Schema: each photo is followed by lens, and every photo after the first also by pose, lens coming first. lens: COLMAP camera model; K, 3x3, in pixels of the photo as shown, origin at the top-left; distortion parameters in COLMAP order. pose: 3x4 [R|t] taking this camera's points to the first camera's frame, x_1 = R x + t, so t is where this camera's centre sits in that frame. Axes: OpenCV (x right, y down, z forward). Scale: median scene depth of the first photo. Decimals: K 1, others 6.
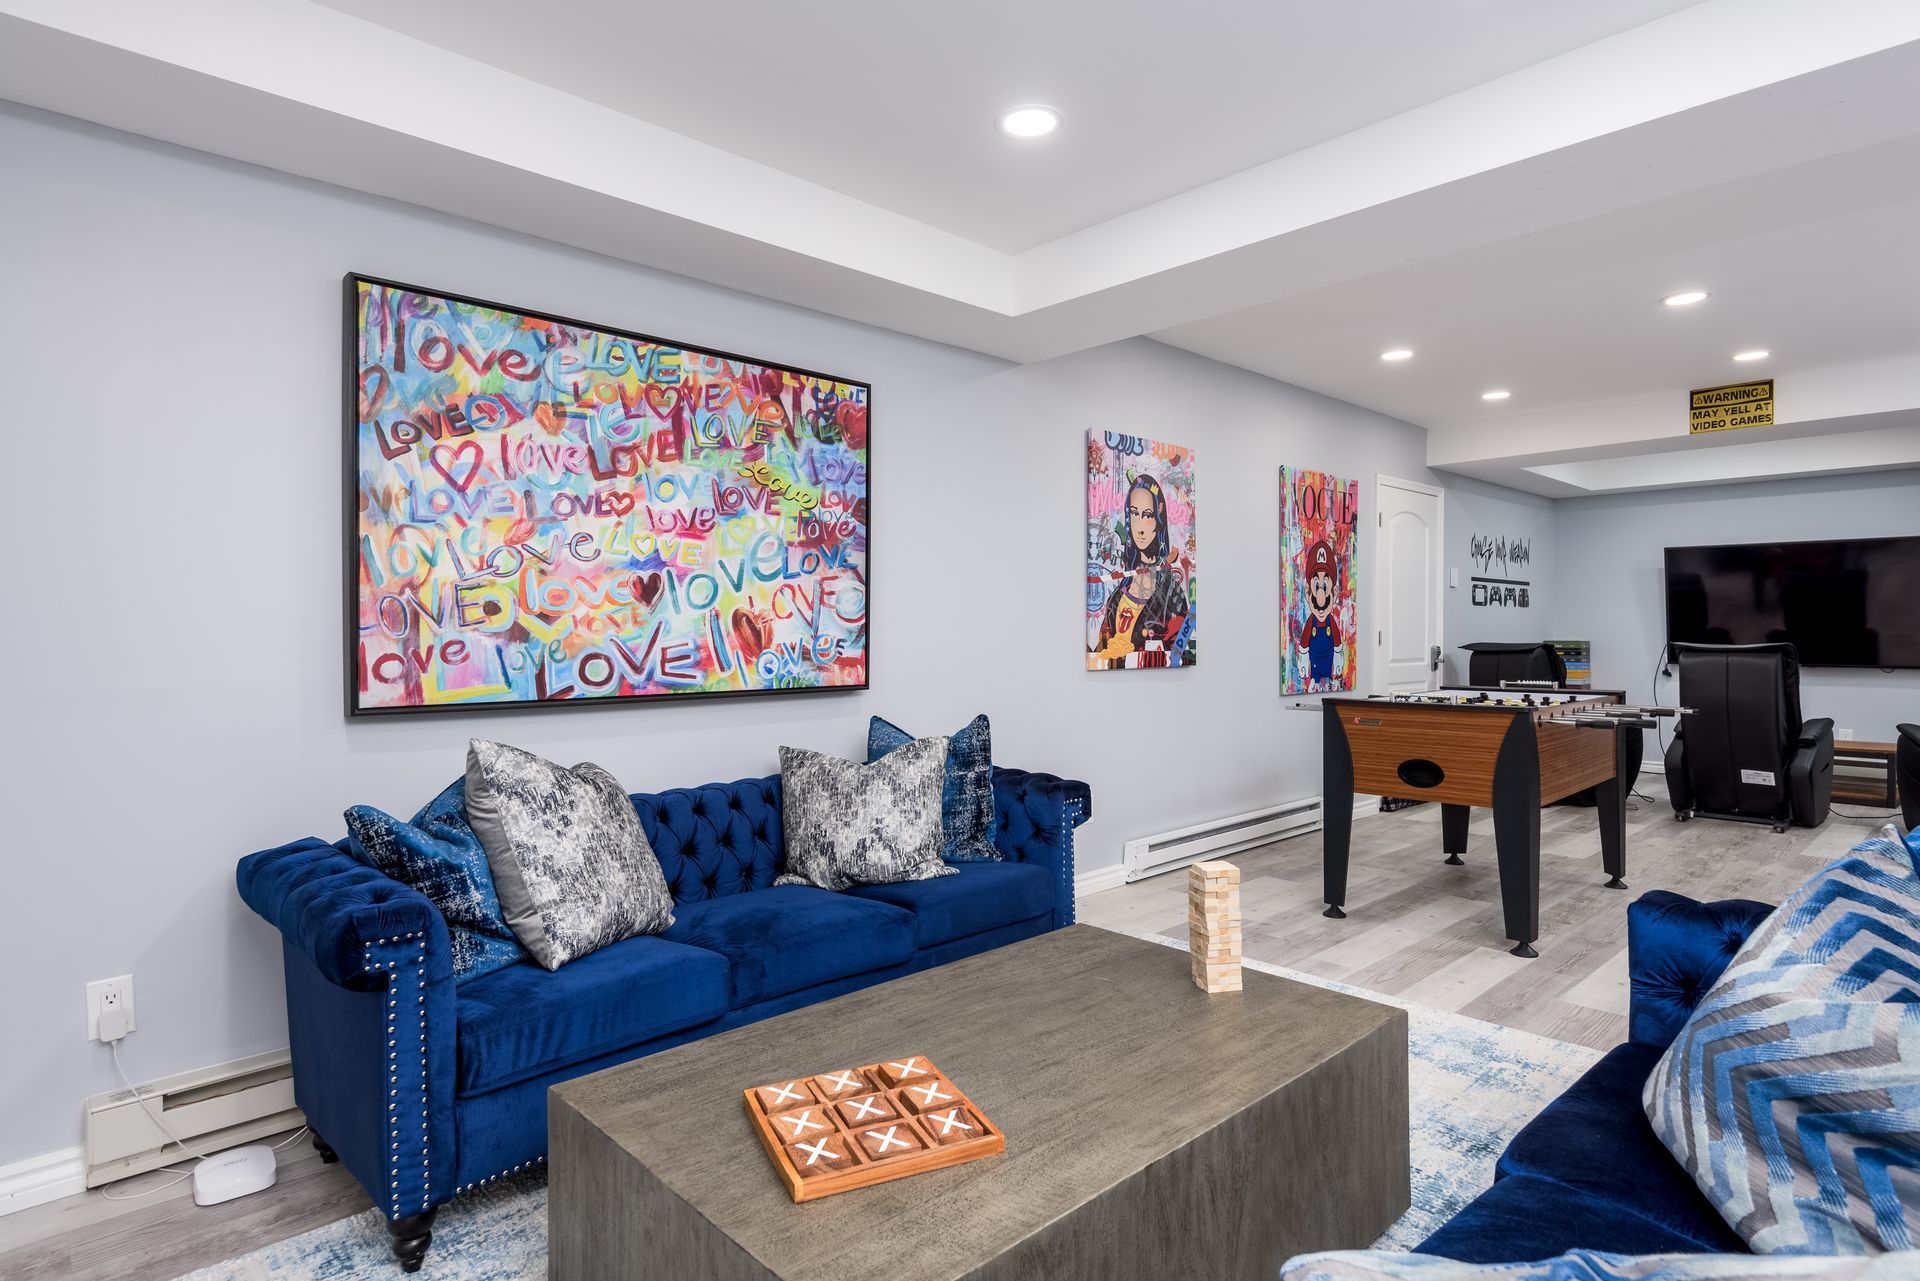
lens RADIAL K [[1010.1, 0, 954.8], [0, 1010.1, 632.1], [0, 0, 1]] dist [-0.005545, -0.003603]
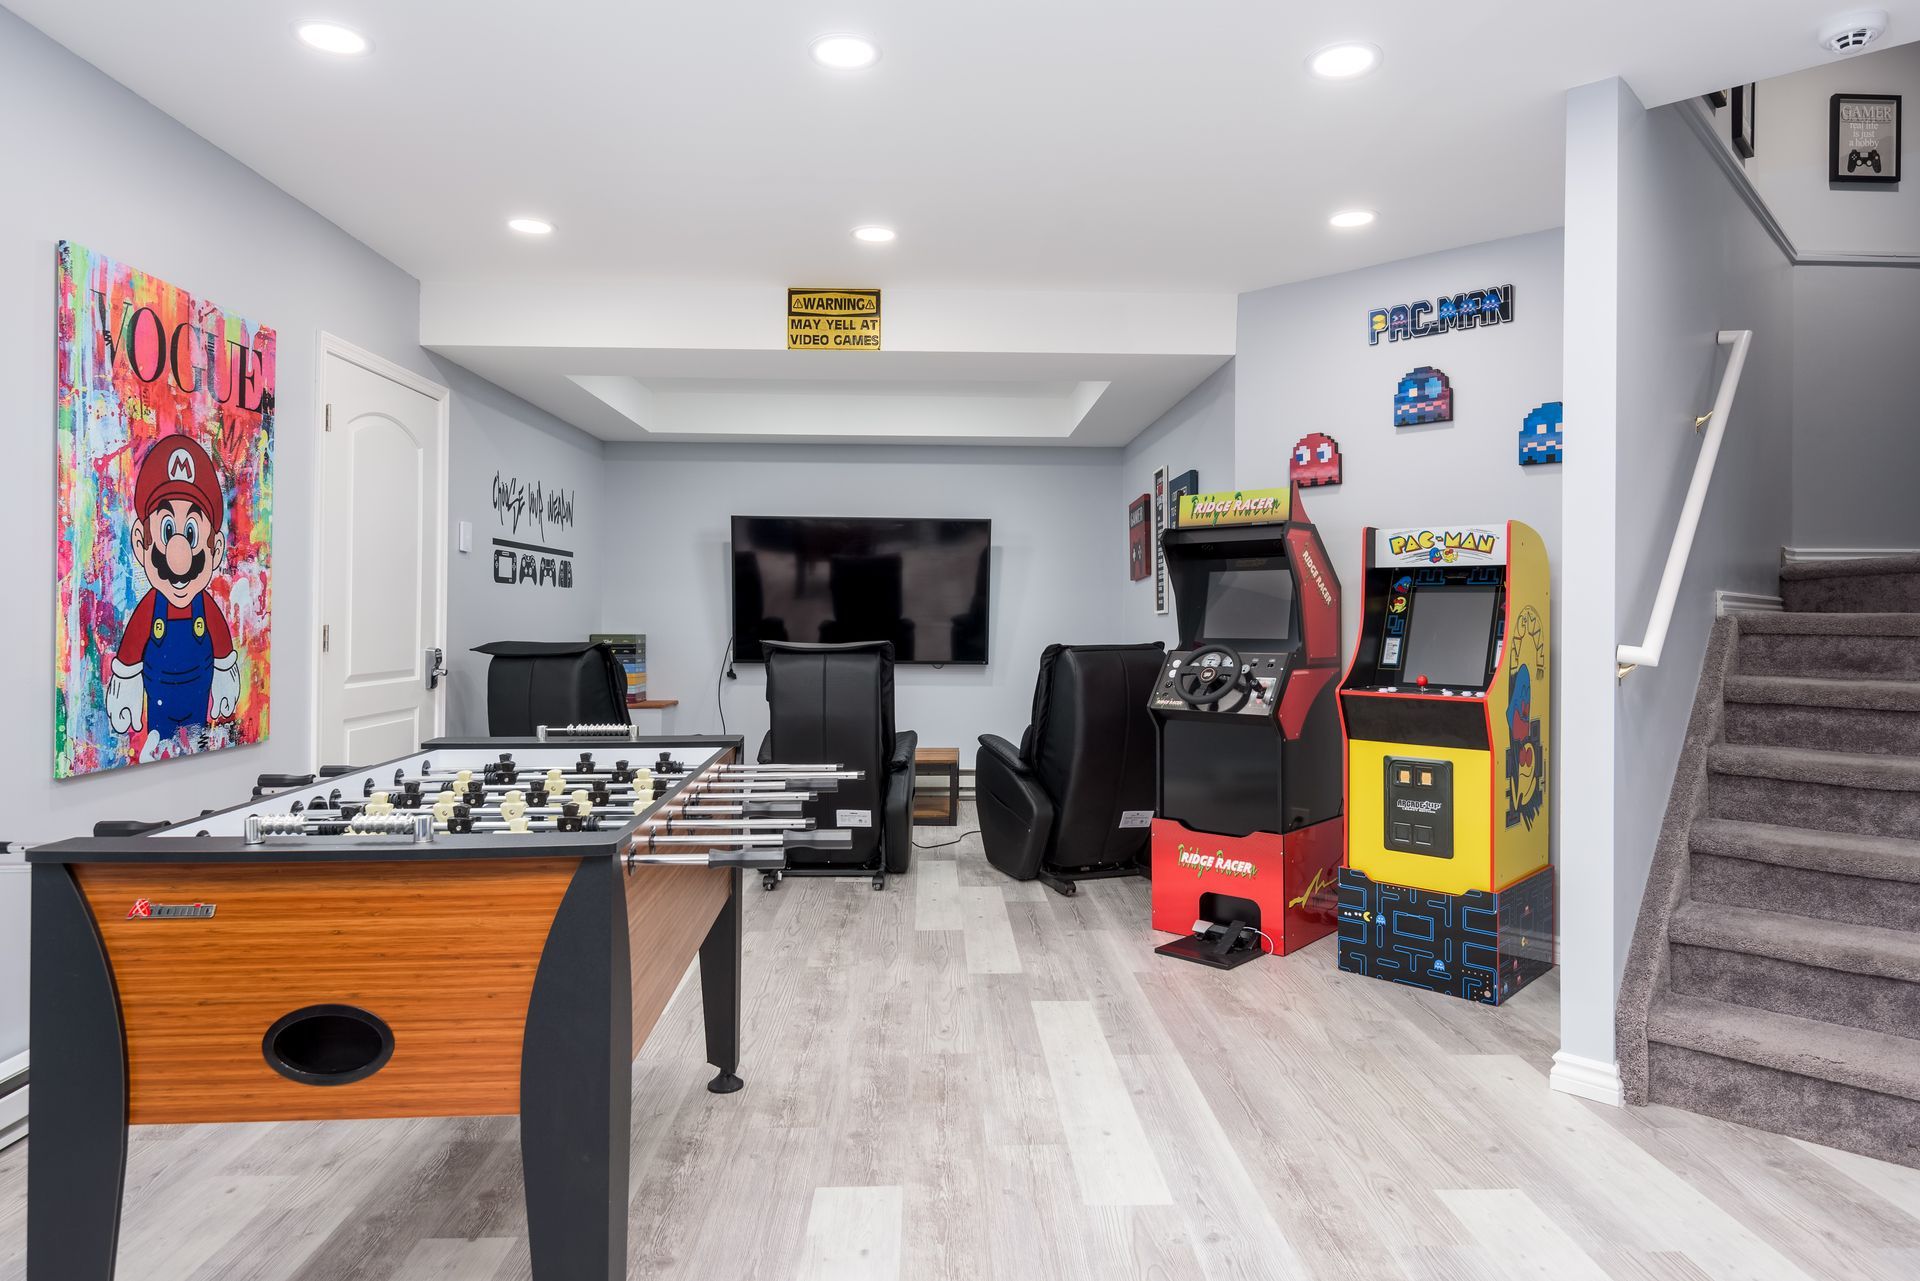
lens RADIAL K [[1169.5, 0, 961.7], [0, 1169.5, 625.5], [0, 0, 1]] dist [-0.006293, -0.004043]
pose [[0.660787, -0.000477, 0.750573, 0.192524], [-0.006415, 0.999960, 0.006284, -0.007134], [-0.750546, -0.008967, 0.660758, 0.361209]]
